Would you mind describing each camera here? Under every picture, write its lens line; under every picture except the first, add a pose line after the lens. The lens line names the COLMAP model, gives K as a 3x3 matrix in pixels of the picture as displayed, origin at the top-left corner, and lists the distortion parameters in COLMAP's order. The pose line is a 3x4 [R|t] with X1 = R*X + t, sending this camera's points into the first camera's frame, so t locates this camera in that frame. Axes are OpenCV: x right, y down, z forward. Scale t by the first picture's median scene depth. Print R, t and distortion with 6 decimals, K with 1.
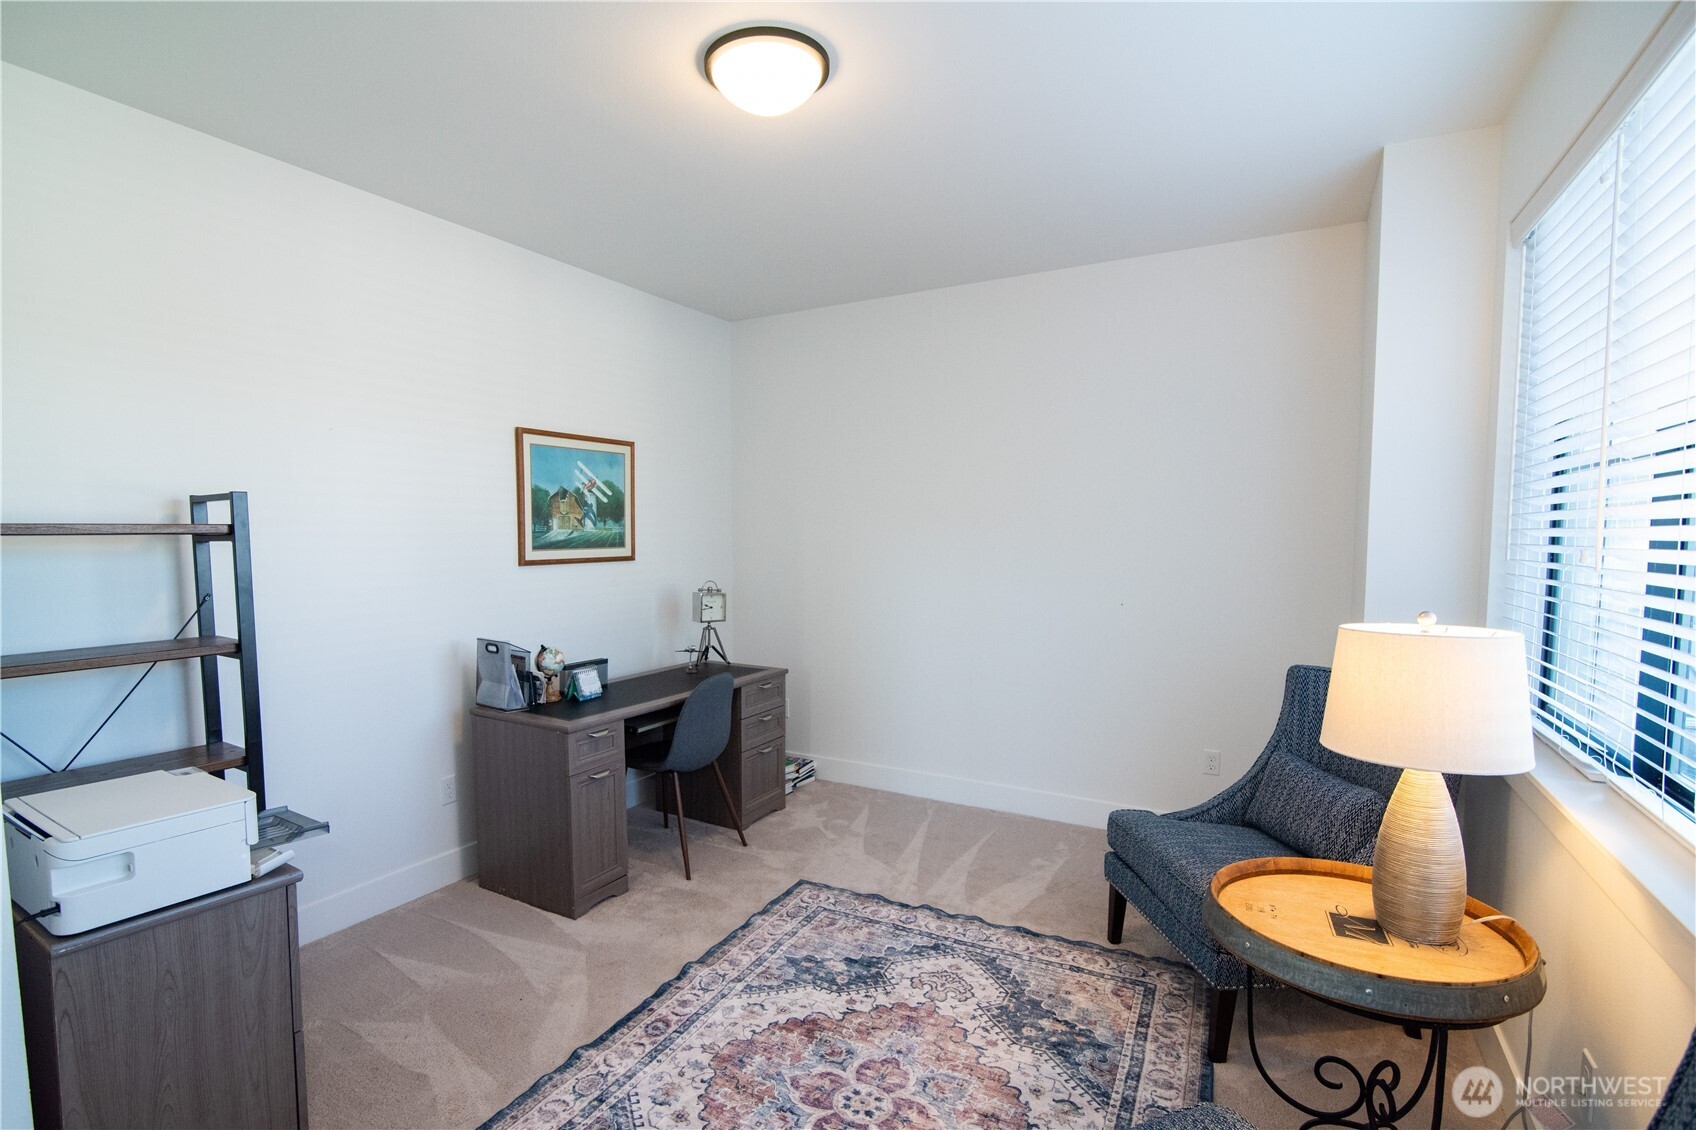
lens RADIAL K [[776.3, 0, 843.0], [0, 776.3, 548.9], [0, 0, 1]] dist [-0.019622, 0.001078]
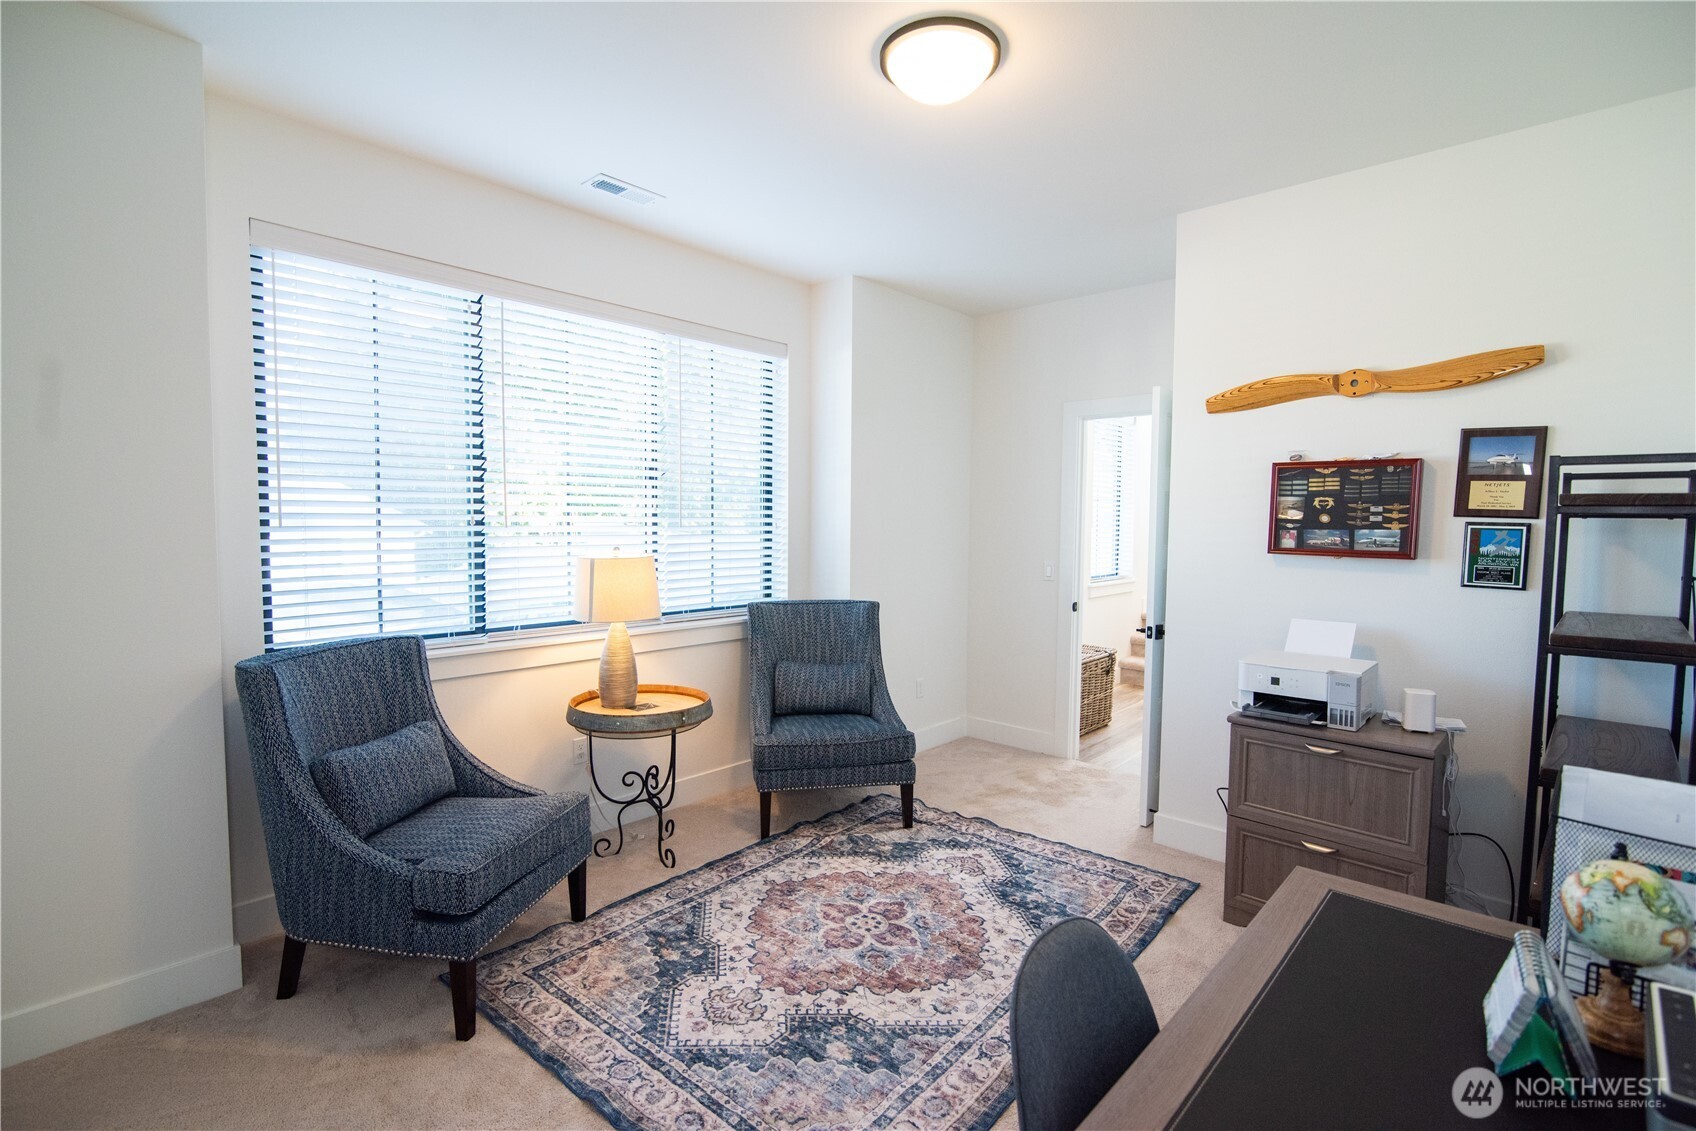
lens RADIAL K [[776.3, 0, 844.4], [0, 776.3, 568.0], [0, 0, 1]] dist [-0.019622, 0.001078]
pose [[-0.967315, -0.021039, 0.252705, -0.223489], [-0.002059, 0.997171, 0.075136, -0.007658], [-0.253571, 0.072160, -0.964622, 1.896142]]
